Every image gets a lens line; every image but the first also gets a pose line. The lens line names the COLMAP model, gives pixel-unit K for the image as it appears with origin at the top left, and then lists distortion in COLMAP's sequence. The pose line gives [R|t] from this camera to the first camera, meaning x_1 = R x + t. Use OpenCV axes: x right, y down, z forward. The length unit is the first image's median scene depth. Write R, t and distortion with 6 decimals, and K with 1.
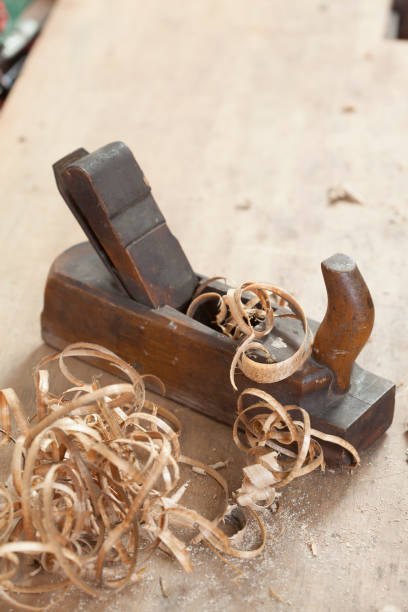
lens RADIAL K [[1889.9, 0, 204.0], [0, 1889.9, 306.0], [0, 0, 1]] dist [-0.157785, 0.045560]
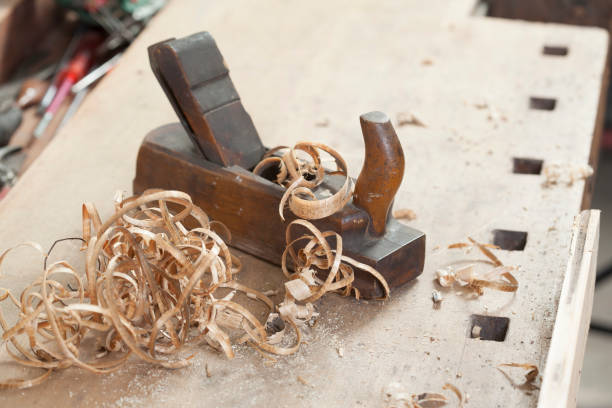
lens RADIAL K [[1889.9, 0, 306.0], [0, 1889.9, 204.0], [0, 0, 1]] dist [-0.157785, 0.045560]
pose [[0.997720, 0.040475, -0.054001, 0.091937], [-0.047860, 0.988514, -0.143349, 0.197827], [0.047578, 0.145606, 0.988198, -0.163115]]
